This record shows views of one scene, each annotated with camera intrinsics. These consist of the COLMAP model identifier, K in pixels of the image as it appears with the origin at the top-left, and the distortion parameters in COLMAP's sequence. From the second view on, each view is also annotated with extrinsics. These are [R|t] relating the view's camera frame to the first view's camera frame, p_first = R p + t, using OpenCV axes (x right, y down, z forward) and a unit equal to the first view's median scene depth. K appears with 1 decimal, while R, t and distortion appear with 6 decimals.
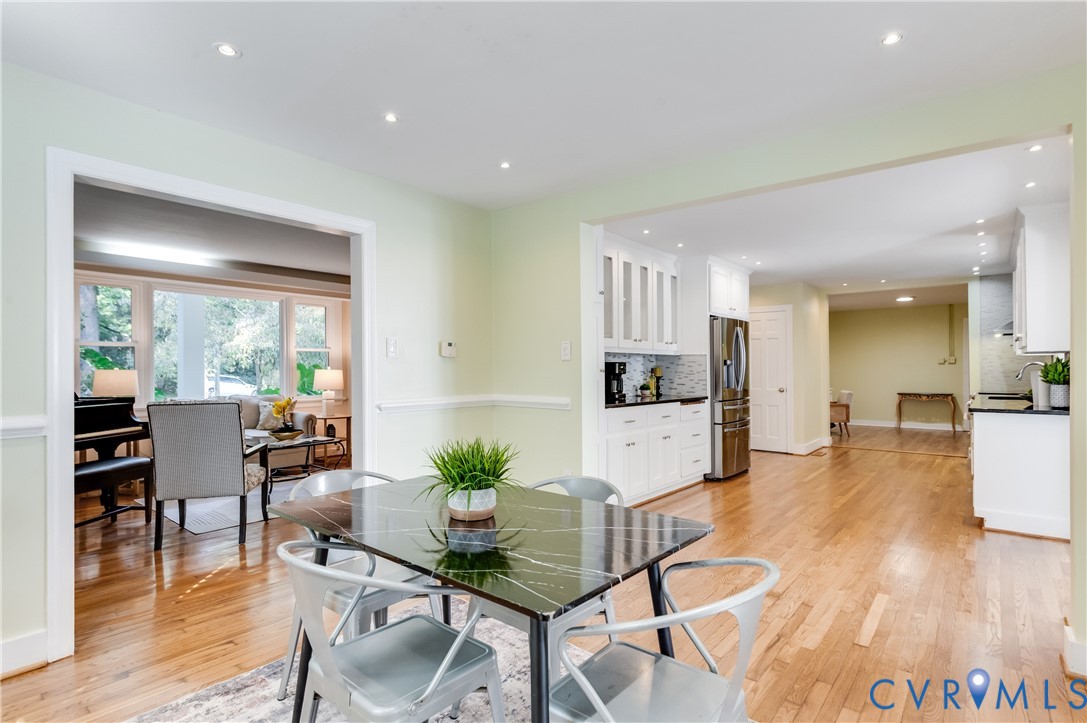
lens RADIAL K [[539.0, 0, 542.7], [0, 539.0, 365.4], [0, 0, 1]] dist [-0.012793, -0.000751]
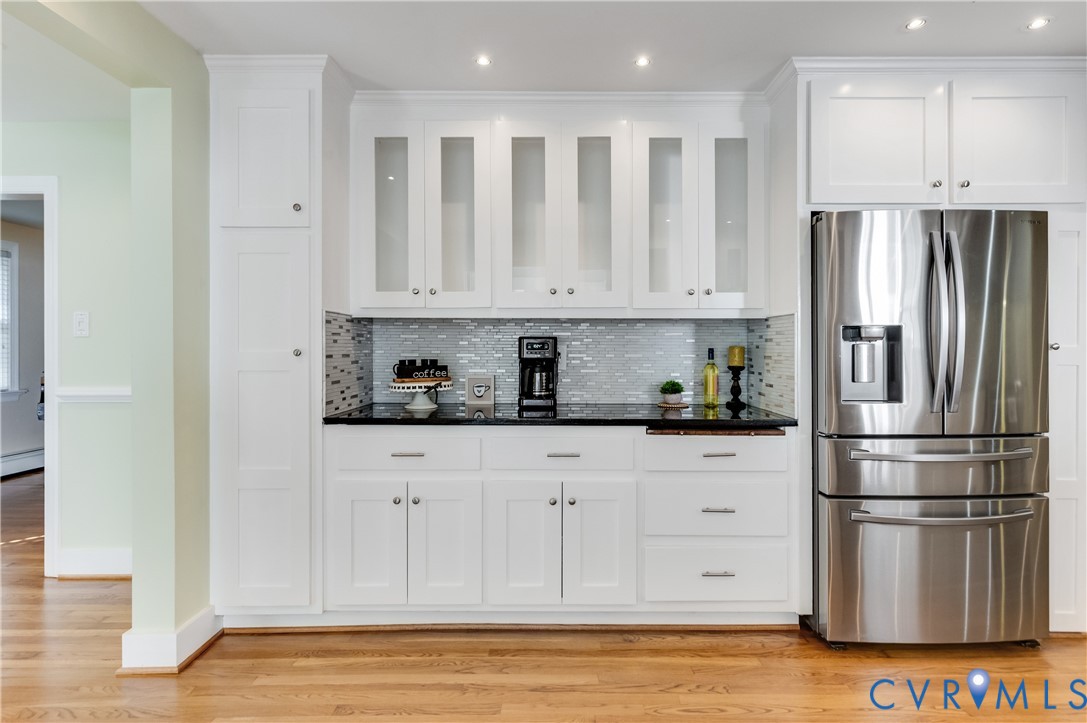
lens RADIAL K [[491.0, 0, 543.9], [0, 491.0, 358.2], [0, 0, 1]] dist [-0.003285, -0.000054]
pose [[0.658283, 0.000769, -0.752770, 0.450063], [0.003284, 0.999987, 0.003893, 0.011437], [0.752763, -0.005035, 0.658272, 0.623118]]
